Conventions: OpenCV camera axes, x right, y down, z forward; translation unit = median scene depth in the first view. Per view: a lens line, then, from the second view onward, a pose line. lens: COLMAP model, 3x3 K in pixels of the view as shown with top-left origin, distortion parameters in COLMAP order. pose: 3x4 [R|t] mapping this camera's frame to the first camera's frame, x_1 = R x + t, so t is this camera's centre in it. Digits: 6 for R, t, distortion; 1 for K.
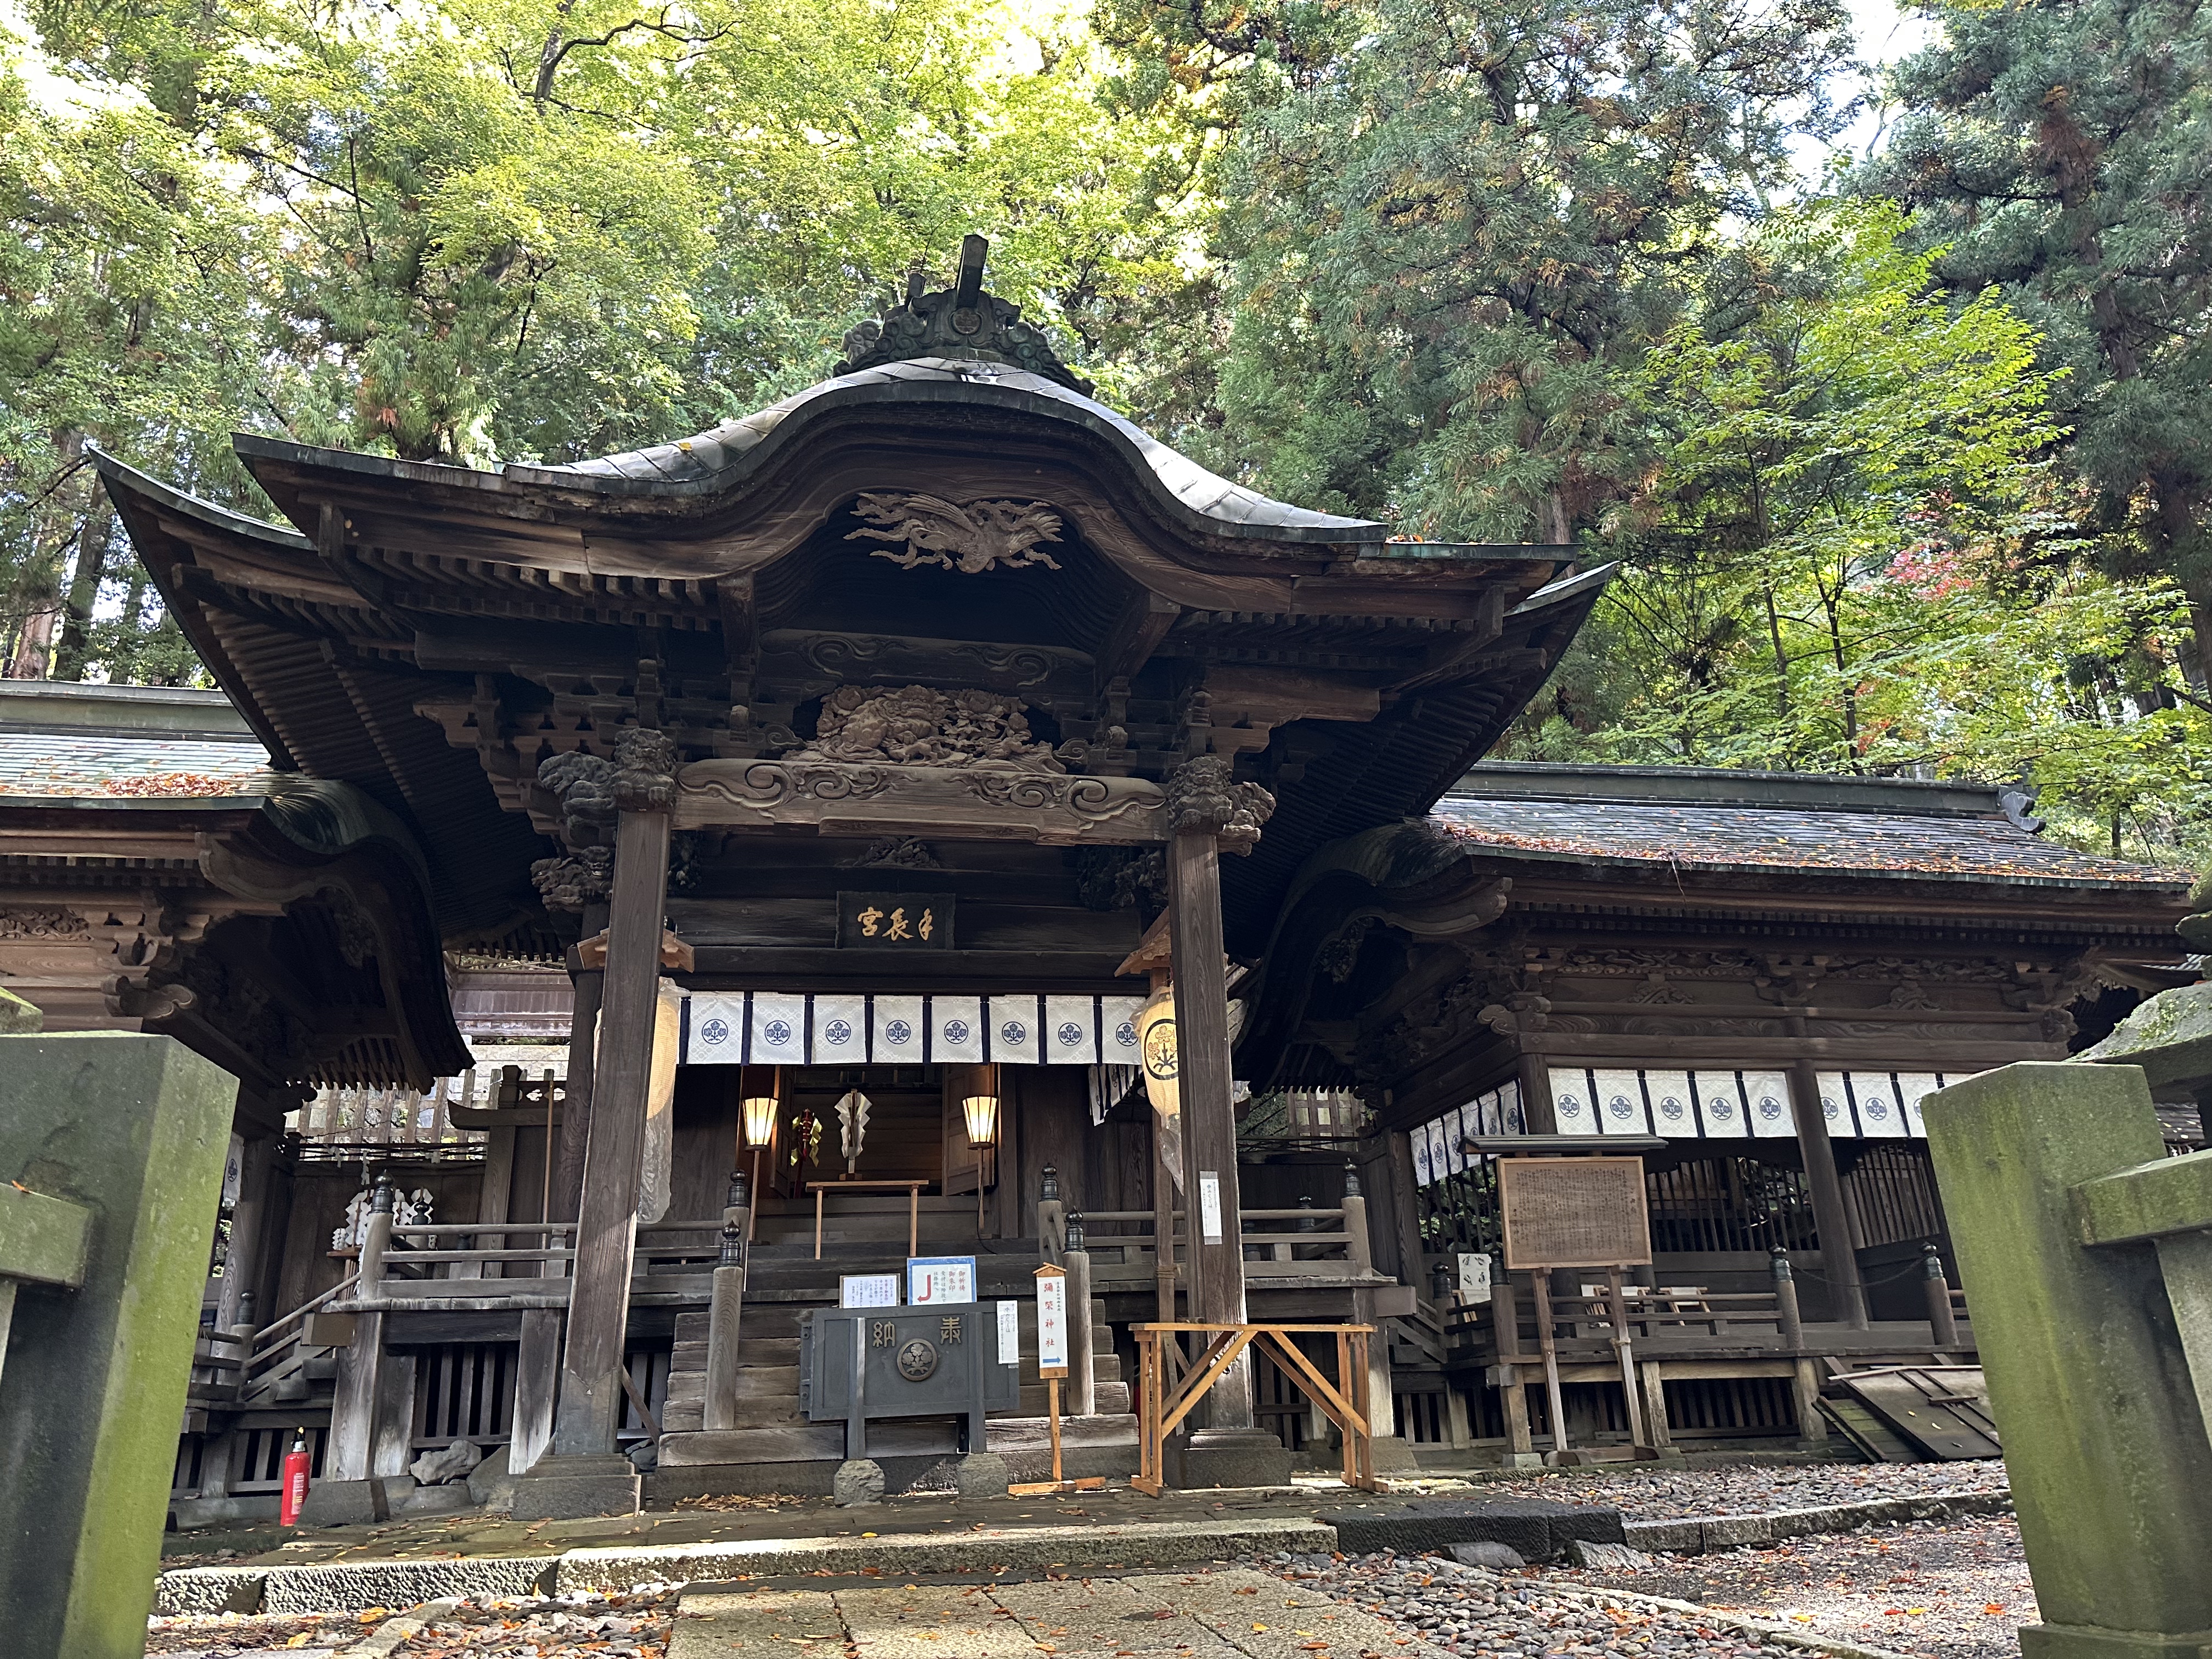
lens RADIAL K [[1532.3, 0, 1106.0], [0, 1532.3, 829.5], [0, 0, 1]] dist [0.118355, -0.215530]
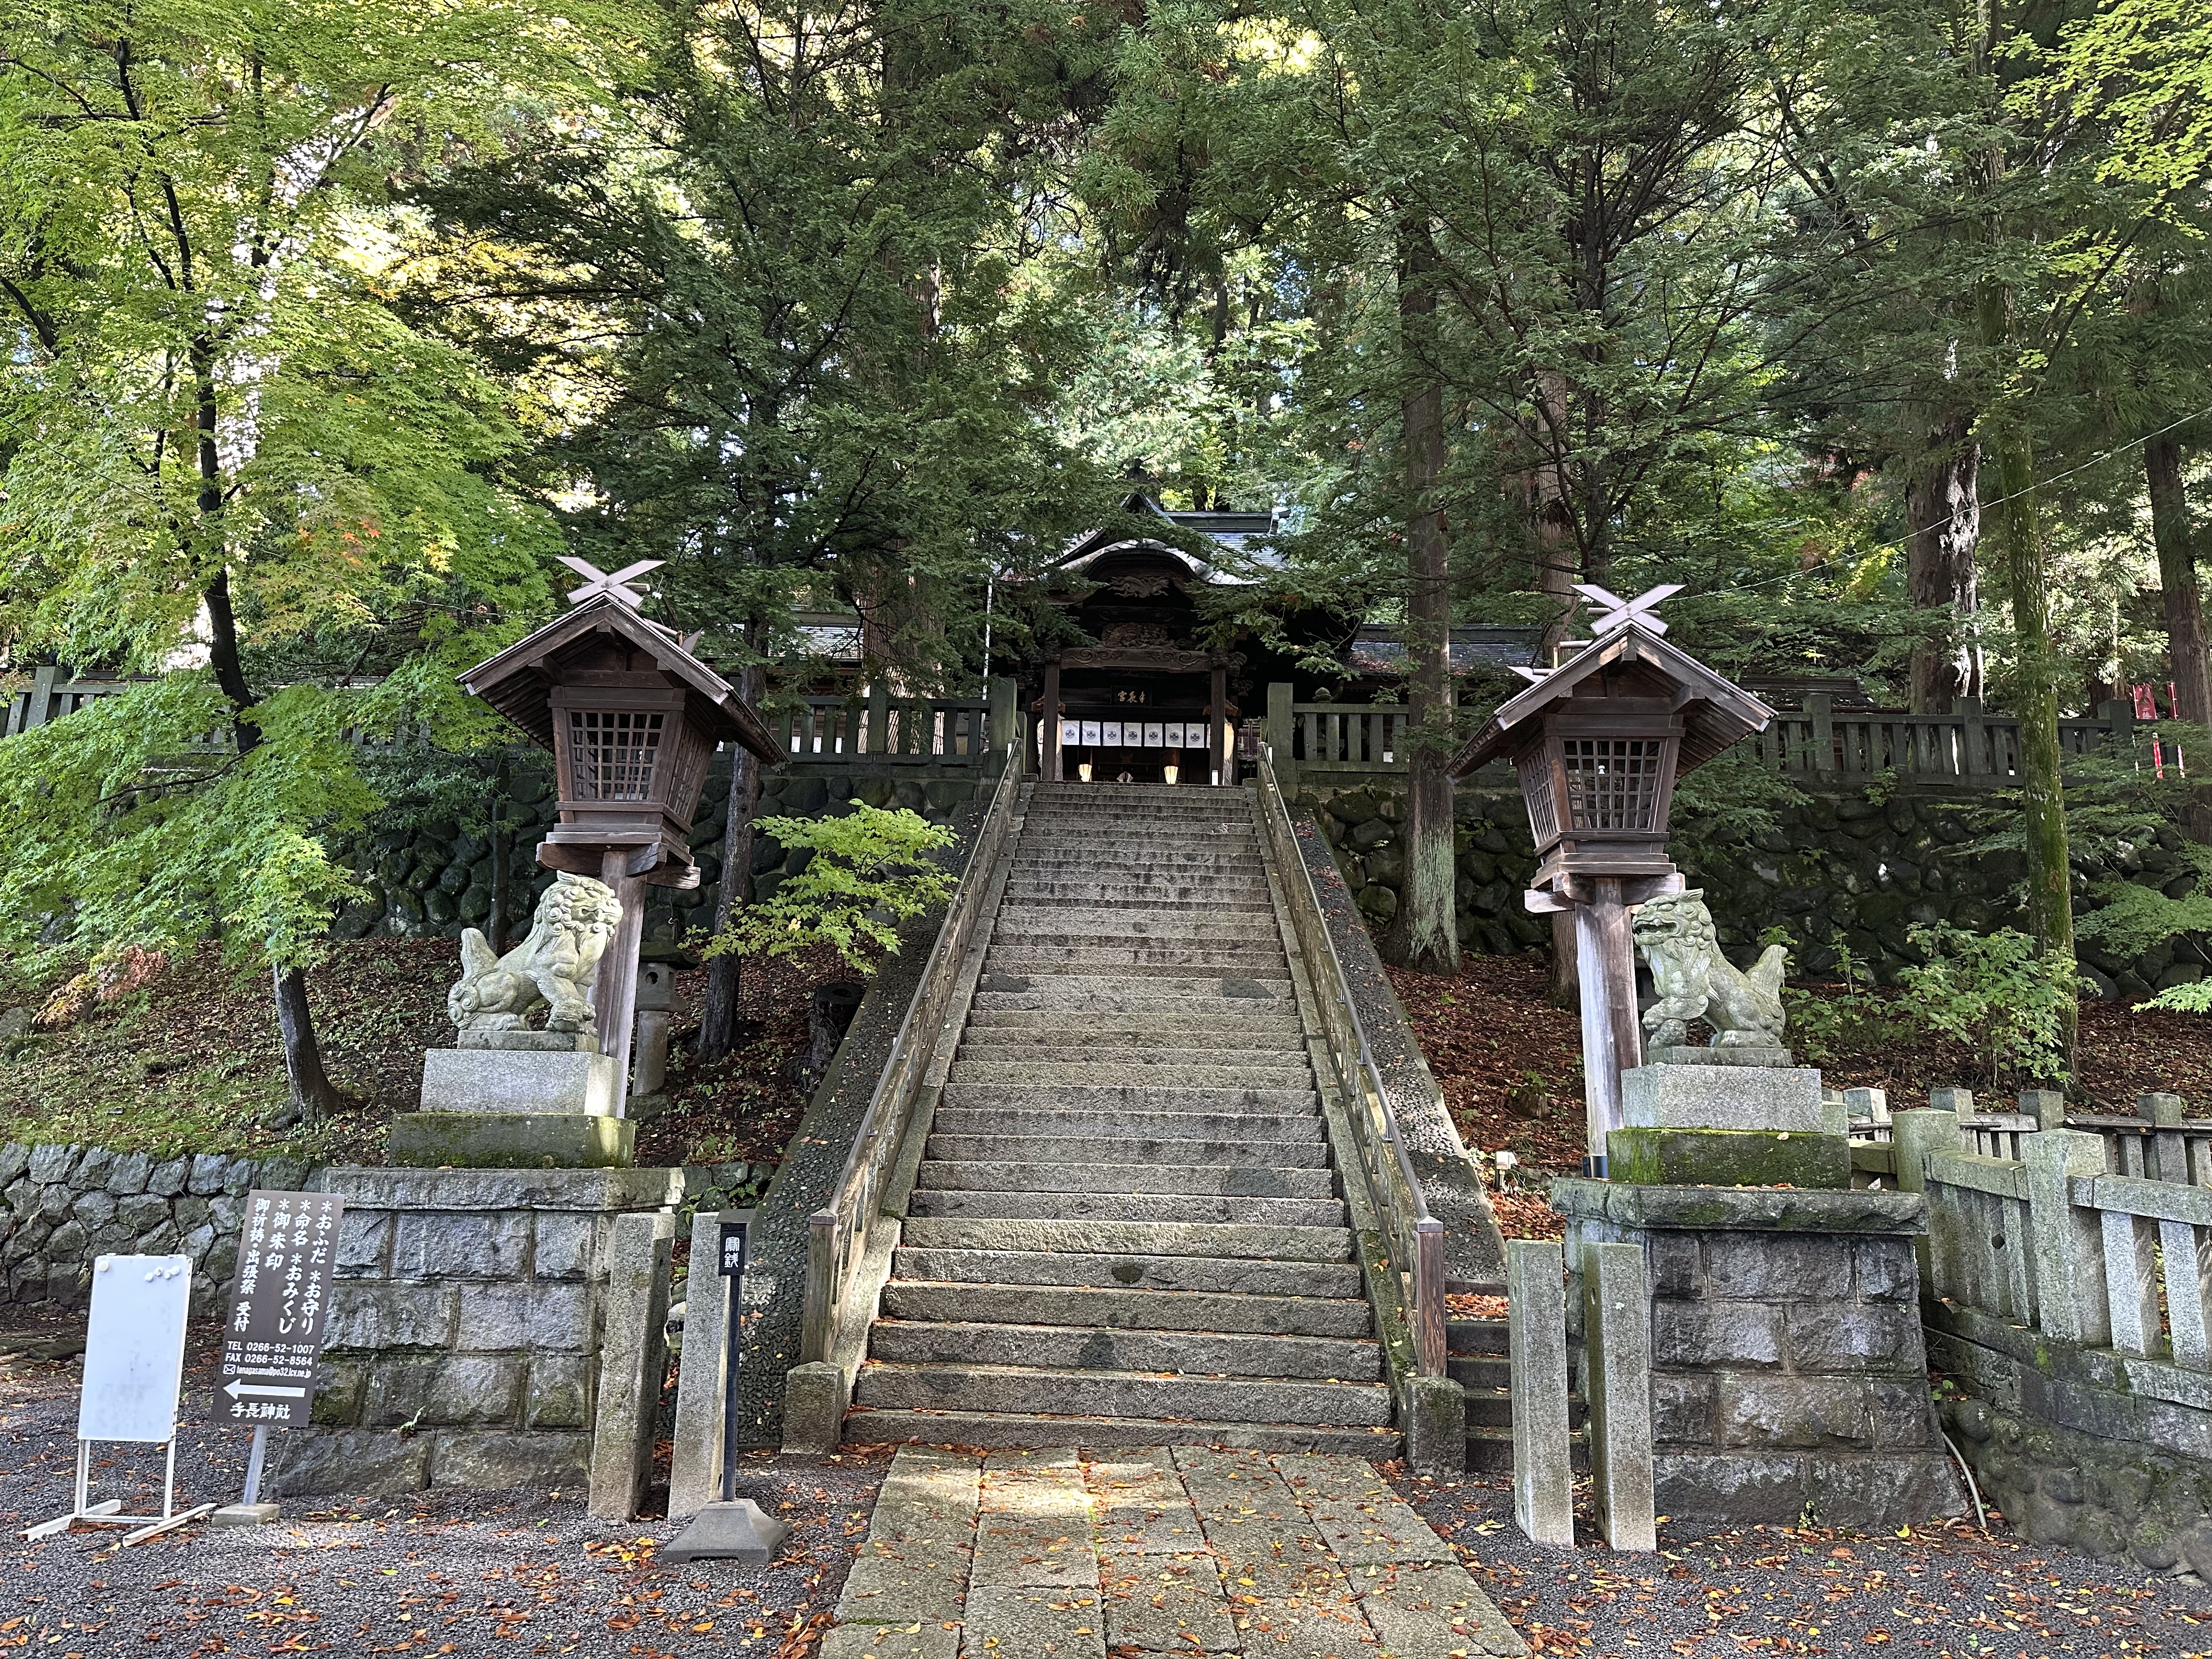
lens RADIAL K [[1532.3, 0, 1106.0], [0, 1532.3, 829.5], [0, 0, 1]] dist [0.118355, -0.215530]
pose [[0.980105, 0.017411, -0.197715, 0.375330], [0.013049, 0.988337, 0.151722, -0.124751], [0.198051, -0.151283, 0.968447, -1.755971]]
